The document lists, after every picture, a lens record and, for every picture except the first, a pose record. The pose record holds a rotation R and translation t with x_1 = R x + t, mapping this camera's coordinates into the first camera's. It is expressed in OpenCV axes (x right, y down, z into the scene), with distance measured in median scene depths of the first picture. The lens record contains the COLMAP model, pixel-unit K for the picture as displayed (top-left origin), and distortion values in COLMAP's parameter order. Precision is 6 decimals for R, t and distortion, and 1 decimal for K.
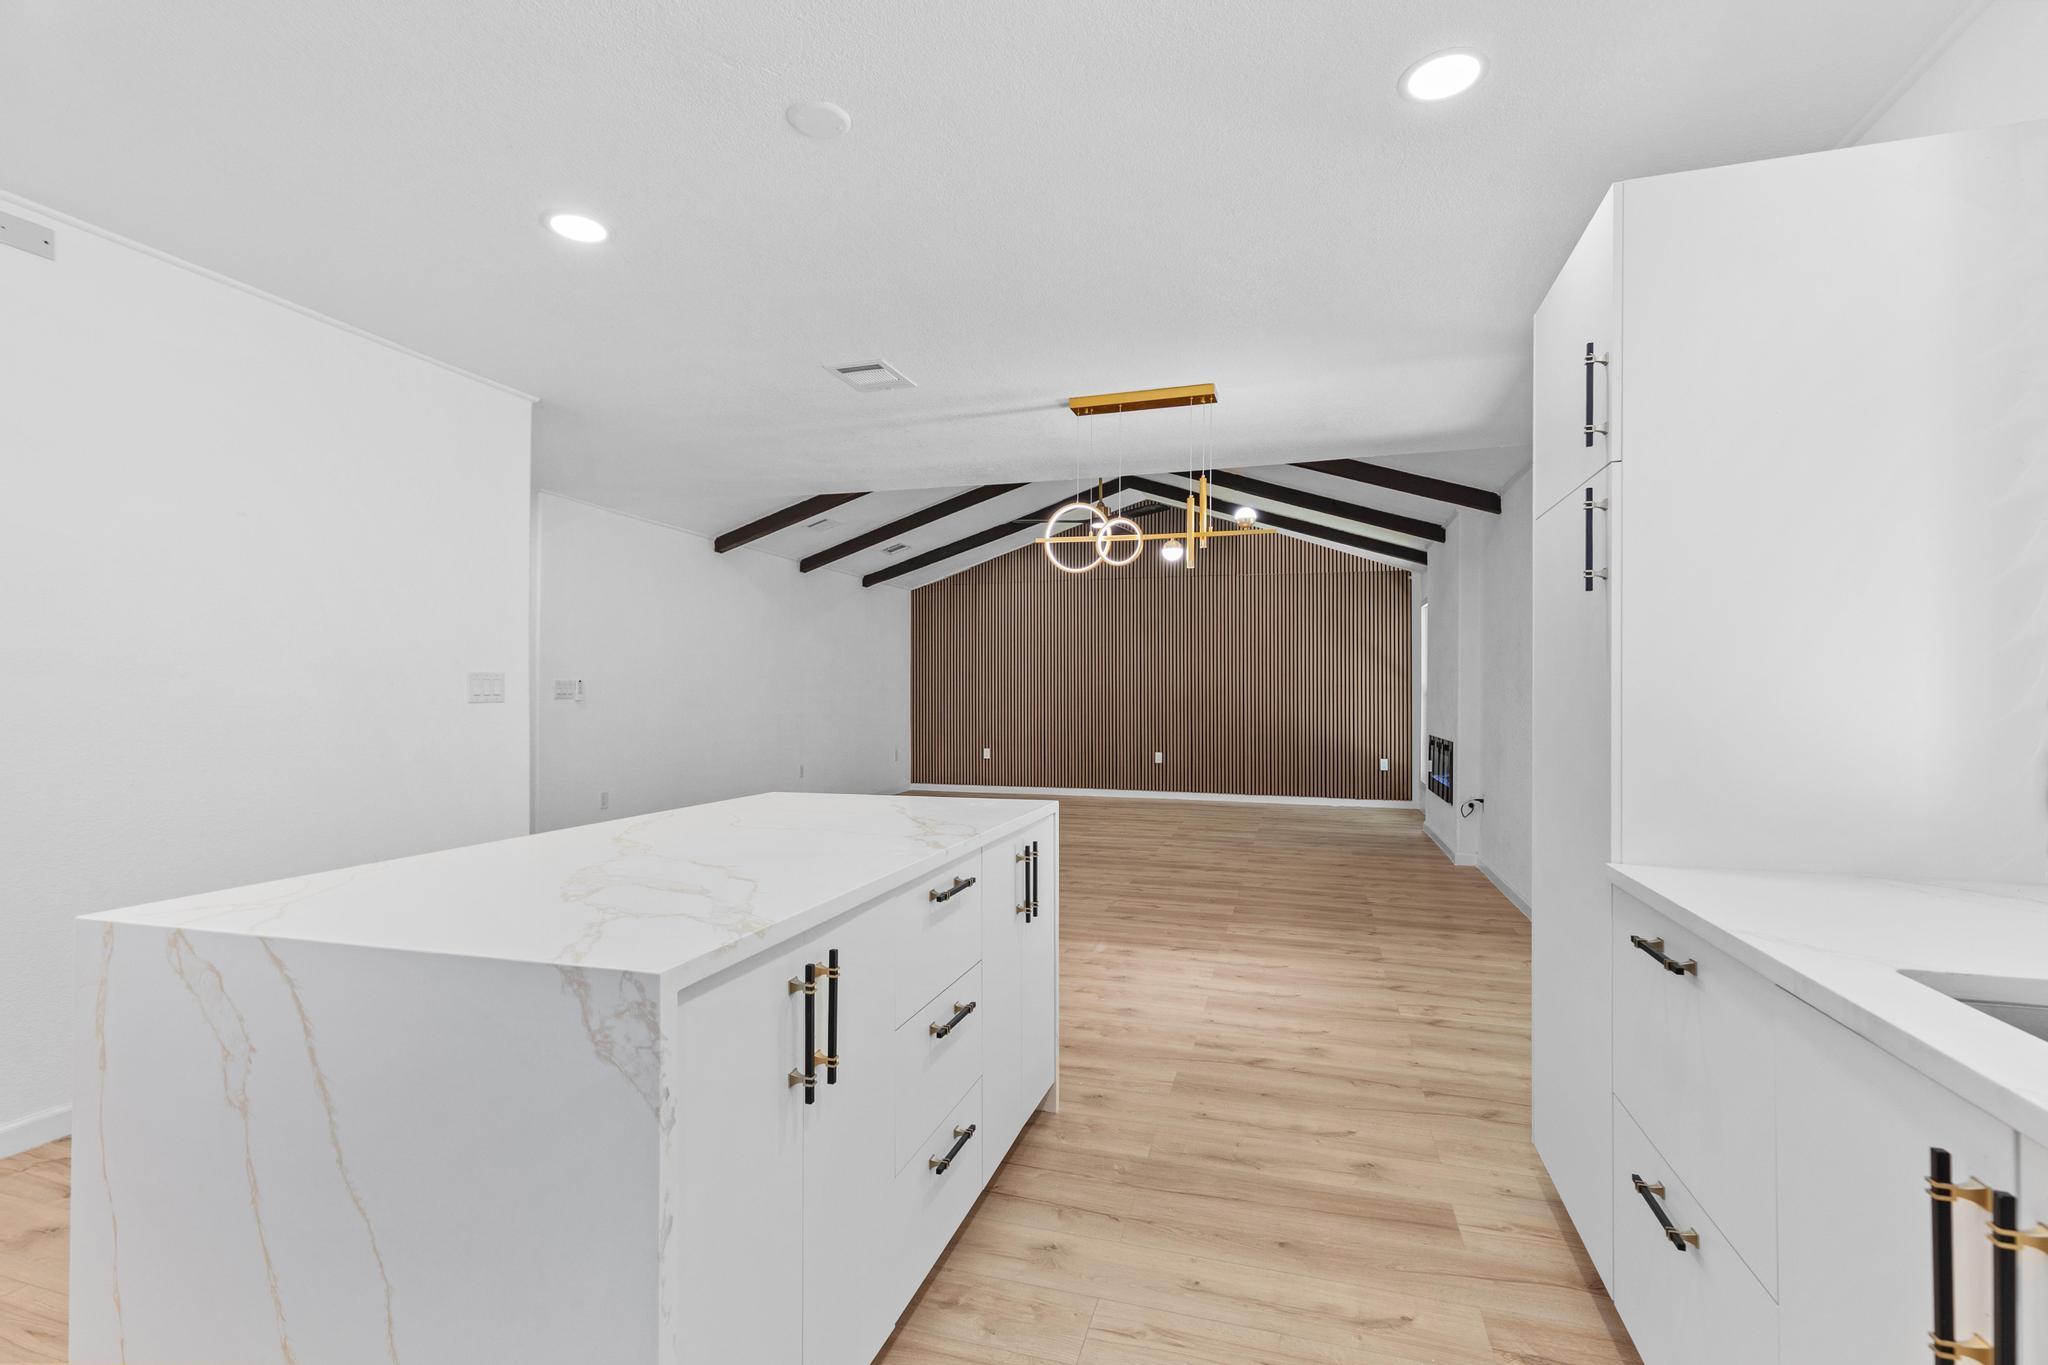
lens RADIAL K [[926.5, 0, 1021.0], [0, 926.5, 687.1], [0, 0, 1]] dist [0.006930, -0.000723]
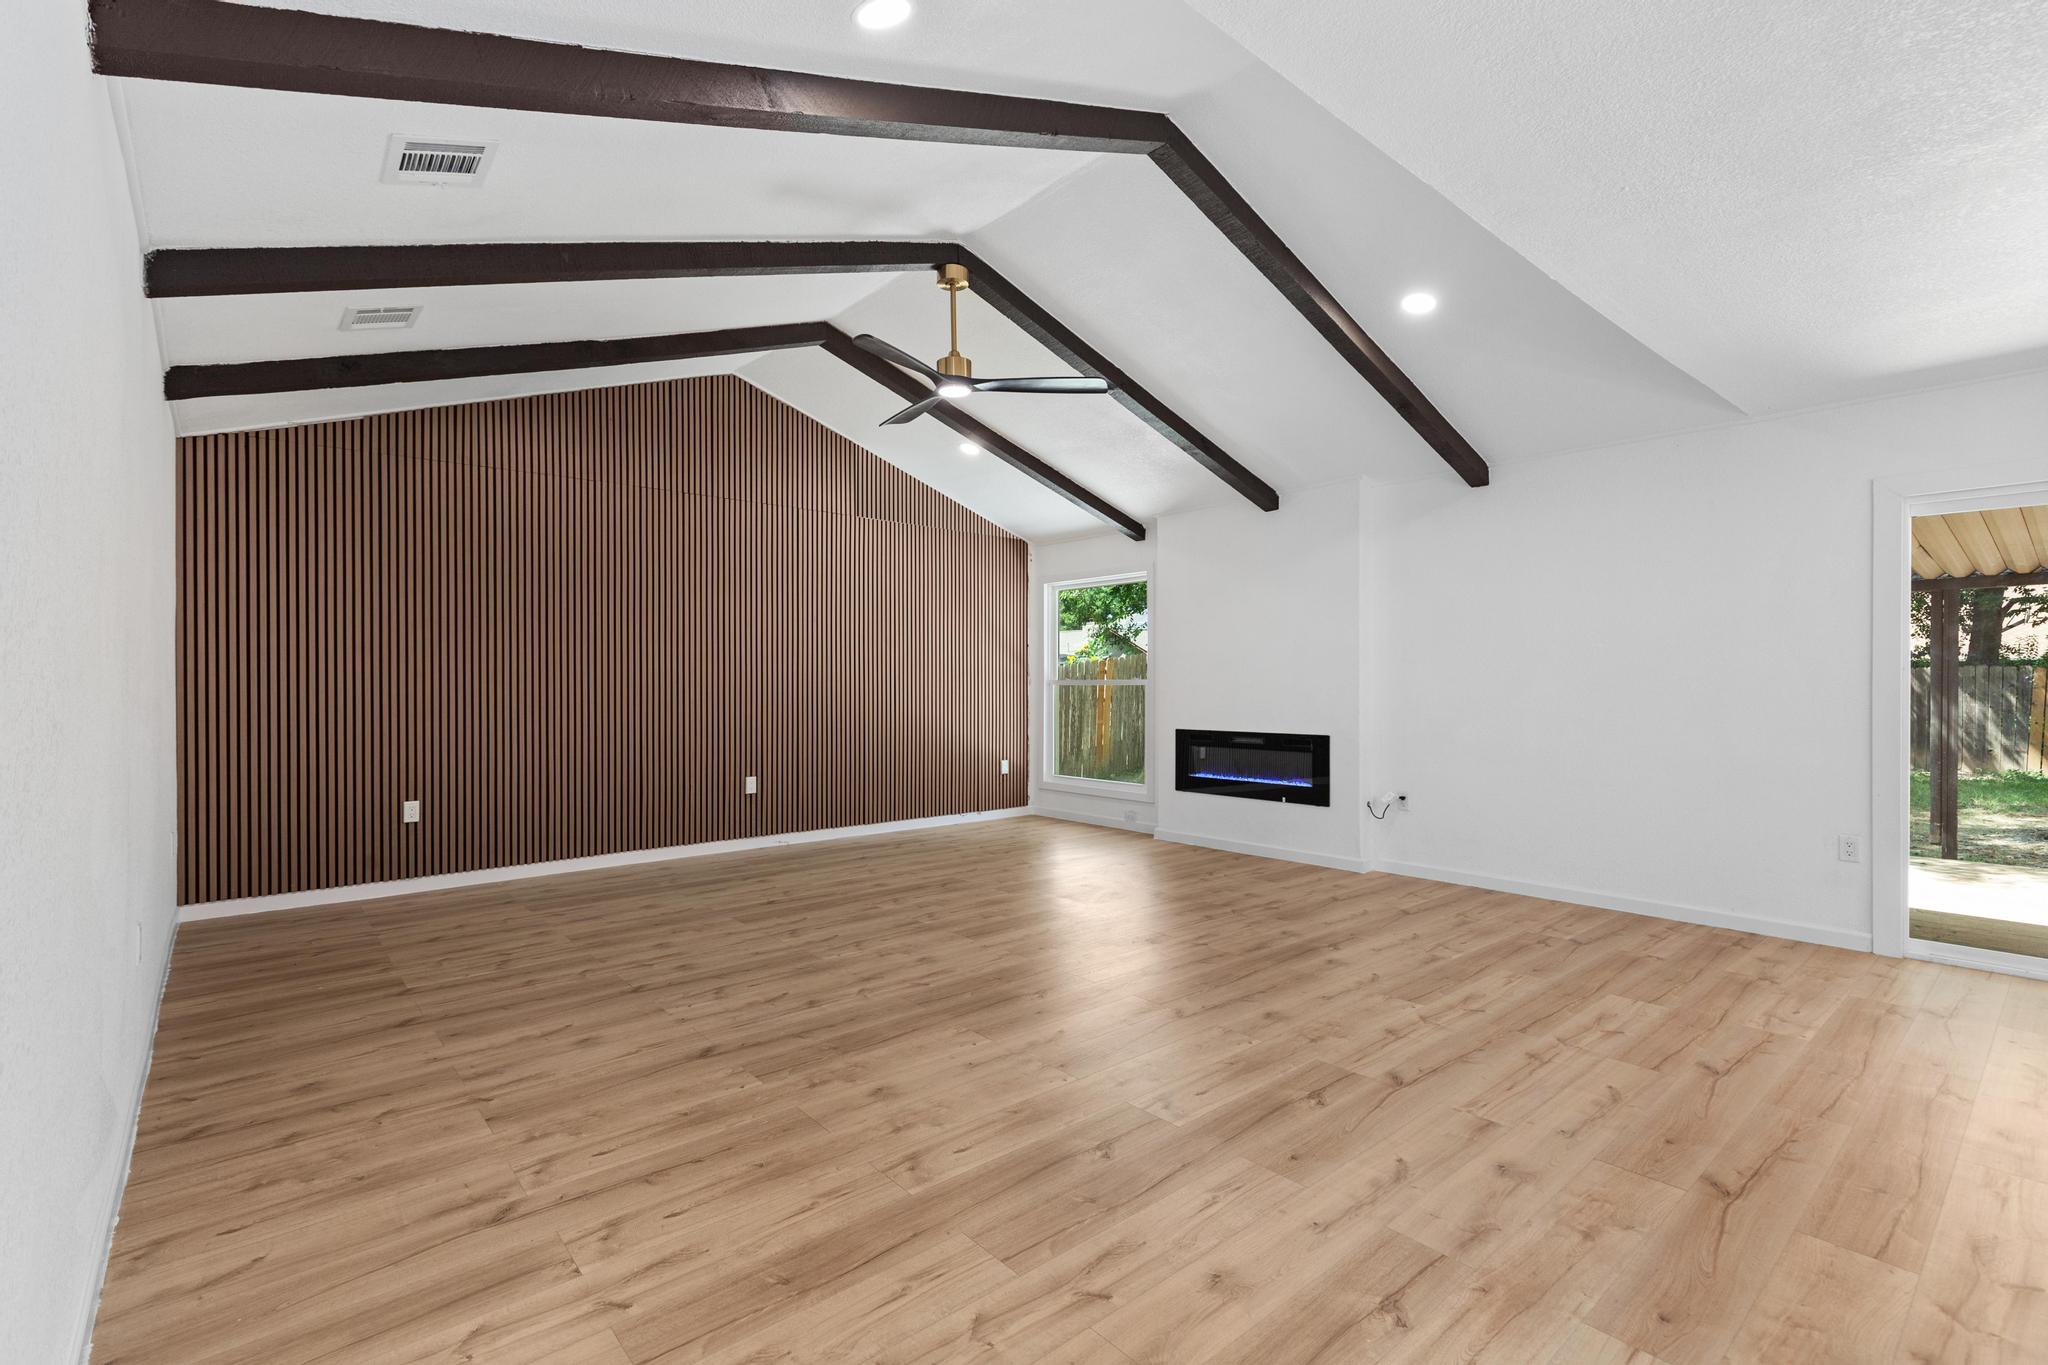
lens RADIAL K [[926.5, 0, 1021.0], [0, 926.5, 687.1], [0, 0, 1]] dist [0.006930, -0.000723]
pose [[0.538400, -0.008571, 0.842646, -0.458166], [-0.000357, 0.999946, 0.010399, 0.003454], [-0.842690, -0.005900, 0.538367, 0.795738]]
